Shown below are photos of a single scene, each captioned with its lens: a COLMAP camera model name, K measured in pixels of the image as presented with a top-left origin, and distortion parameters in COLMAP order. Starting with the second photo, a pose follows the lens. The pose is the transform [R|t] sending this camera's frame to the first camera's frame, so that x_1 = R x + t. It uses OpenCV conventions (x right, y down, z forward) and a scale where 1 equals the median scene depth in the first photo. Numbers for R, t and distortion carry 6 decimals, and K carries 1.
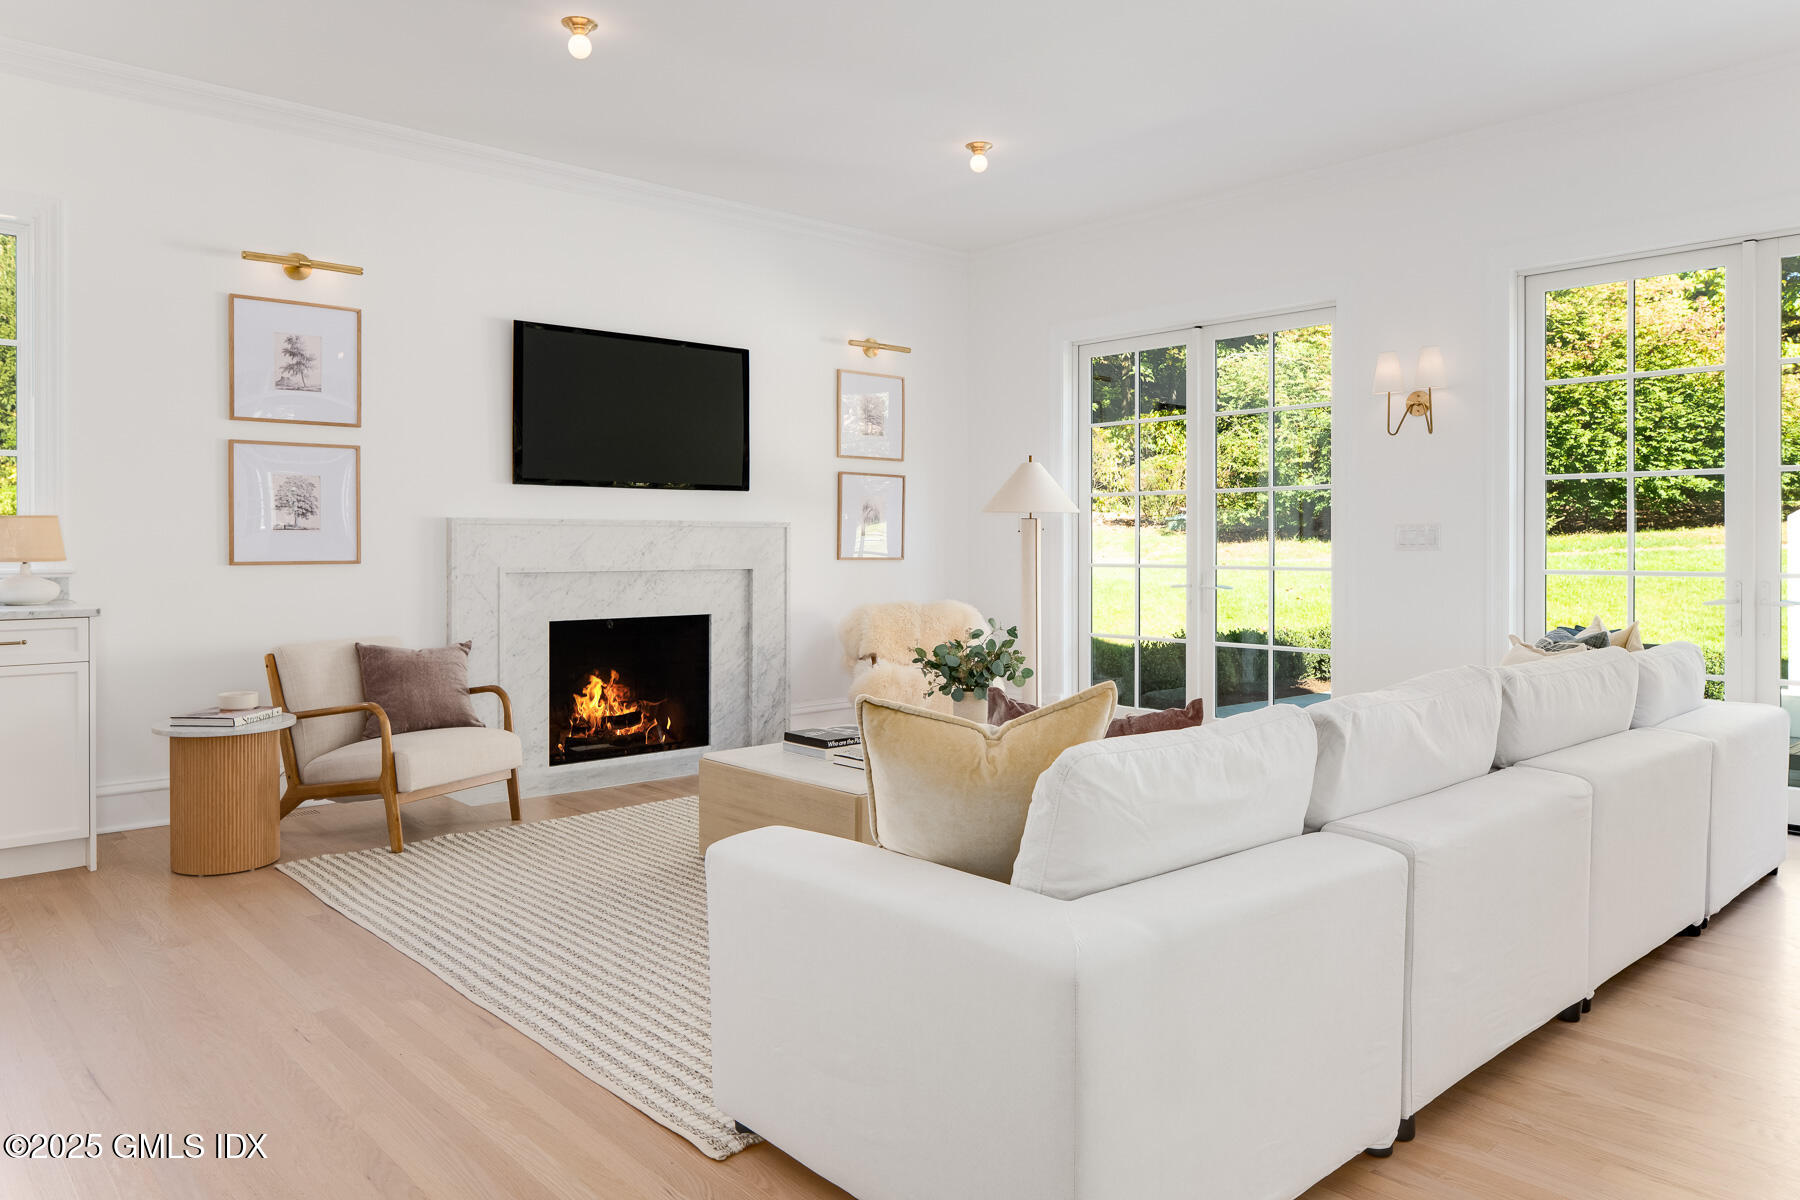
lens RADIAL K [[1229.5, 0, 892.2], [0, 1229.5, 556.5], [0, 0, 1]] dist [-0.002559, -0.000325]
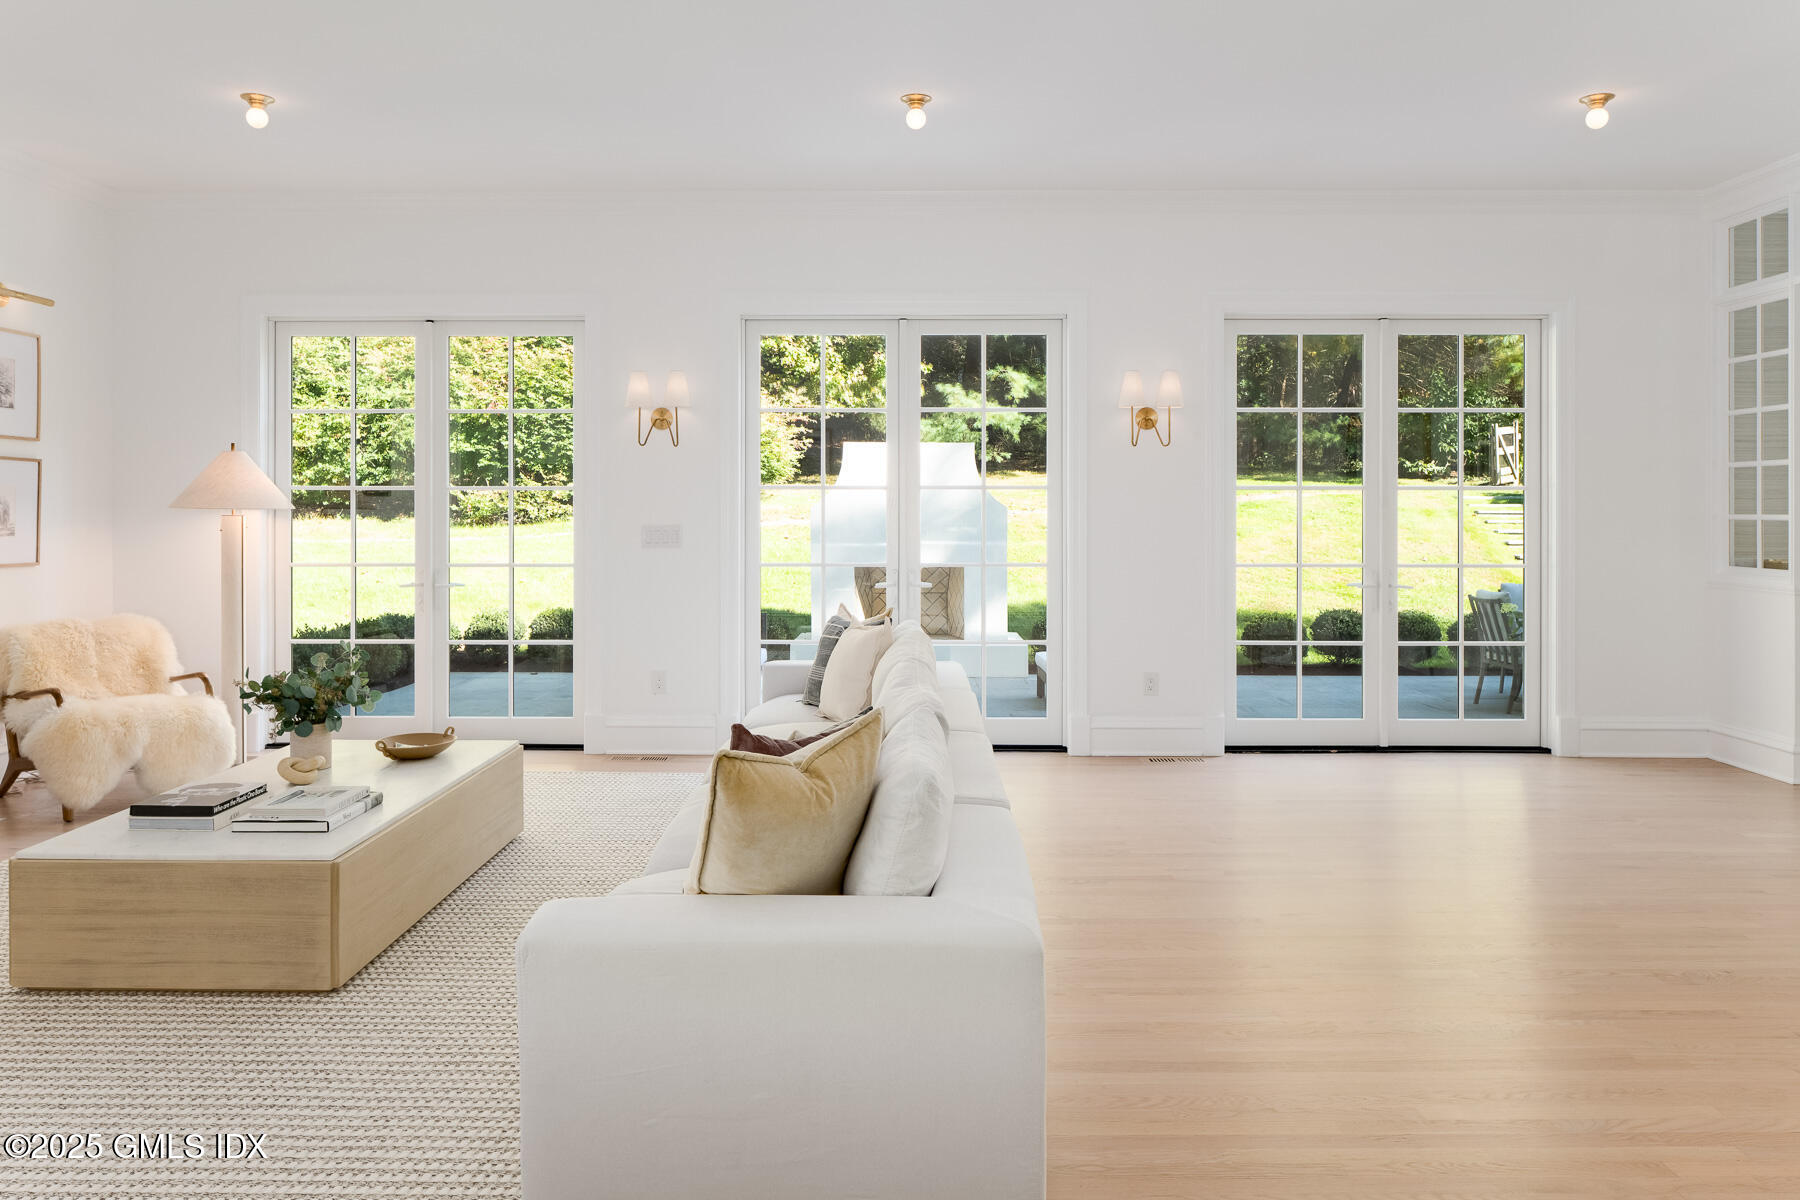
lens RADIAL K [[1236.0, 0, 899.2], [0, 1236.0, 512.6], [0, 0, 1]] dist [-0.003532, -0.001612]
pose [[0.670656, -0.001665, 0.741767, -0.270912], [0.006598, 0.999971, -0.003721, -0.032012], [-0.741739, 0.007389, 0.670647, 0.071629]]
